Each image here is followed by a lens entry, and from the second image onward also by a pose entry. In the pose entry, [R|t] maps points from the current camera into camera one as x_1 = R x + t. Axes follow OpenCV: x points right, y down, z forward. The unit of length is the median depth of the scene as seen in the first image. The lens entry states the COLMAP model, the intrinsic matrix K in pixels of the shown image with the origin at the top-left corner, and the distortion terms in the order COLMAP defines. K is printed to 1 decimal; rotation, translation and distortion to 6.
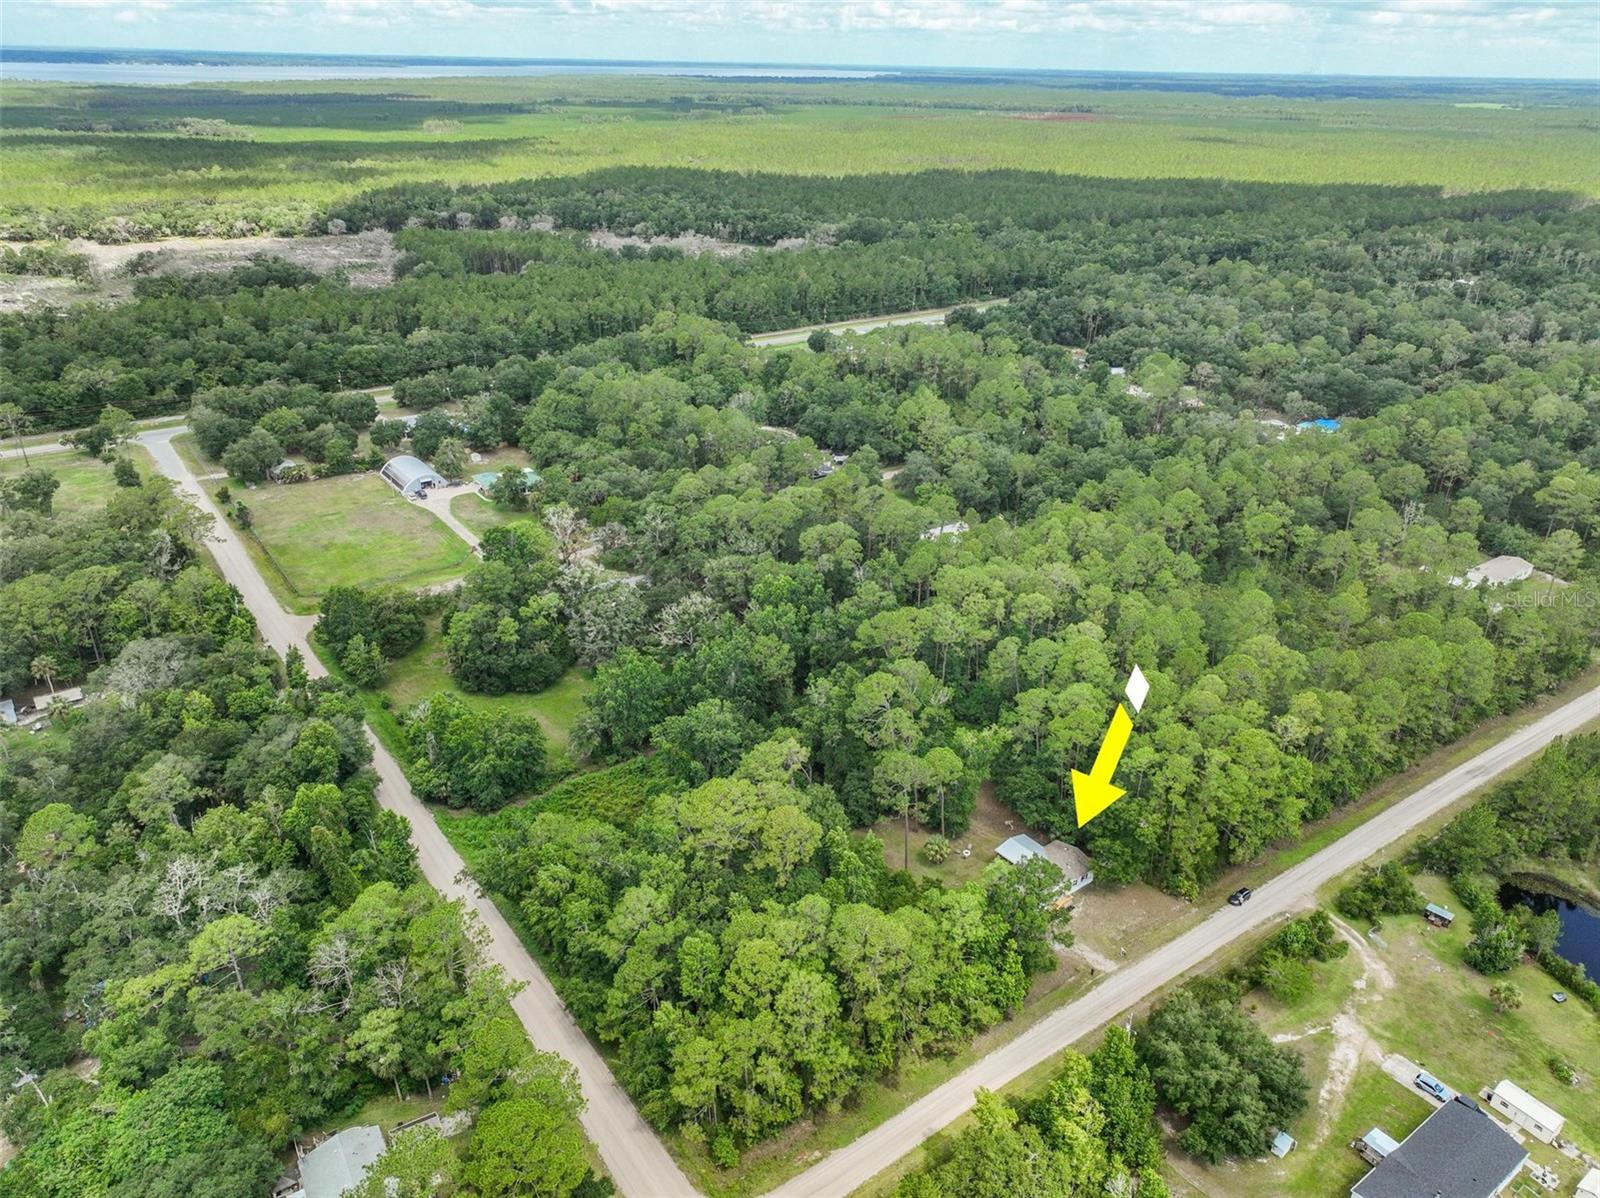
lens RADIAL K [[1110.0, 0, 800.0], [0, 1110.0, 599.0], [0, 0, 1]] dist [-0.002064, -0.002118]
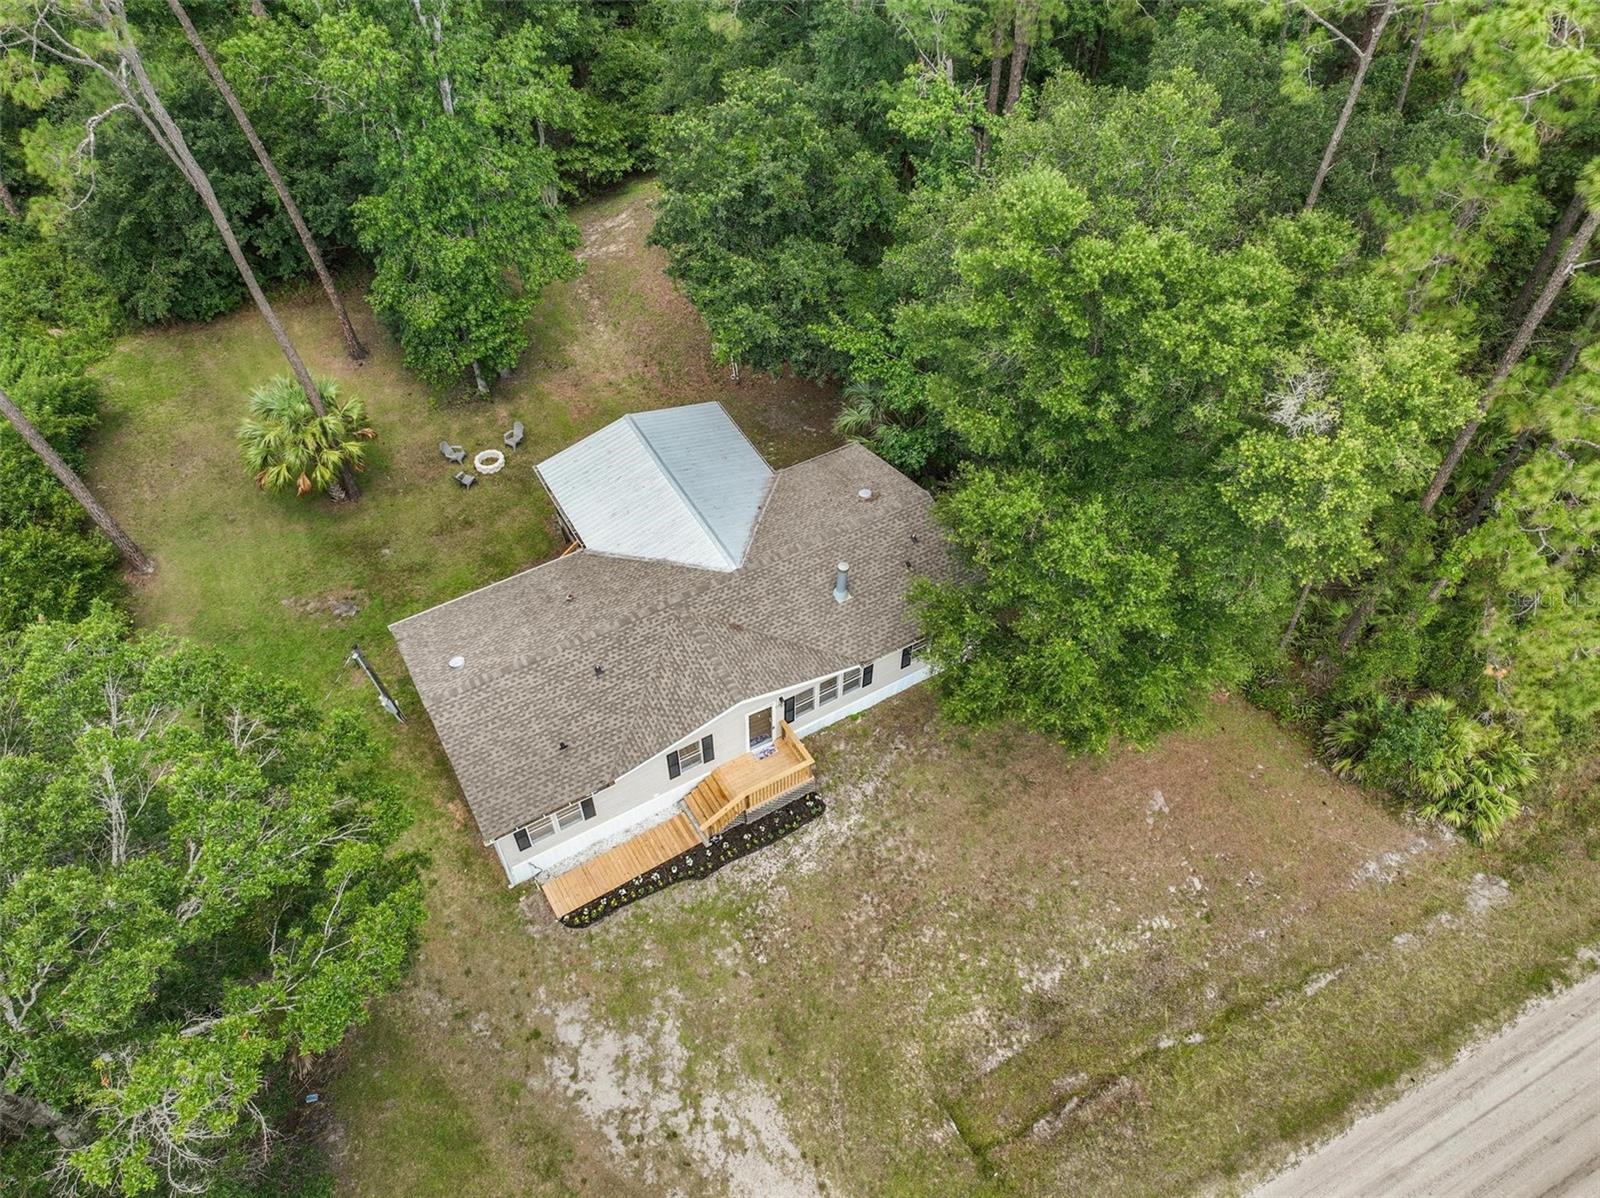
lens RADIAL K [[1110.0, 0, 800.0], [0, 1110.0, 599.0], [0, 0, 1]] dist [-0.002064, -0.002118]
pose [[0.990914, 0.090072, -0.099887, 0.260680], [-0.042237, 0.913472, 0.404704, 0.170045], [0.127696, -0.396808, 0.908976, 0.847007]]
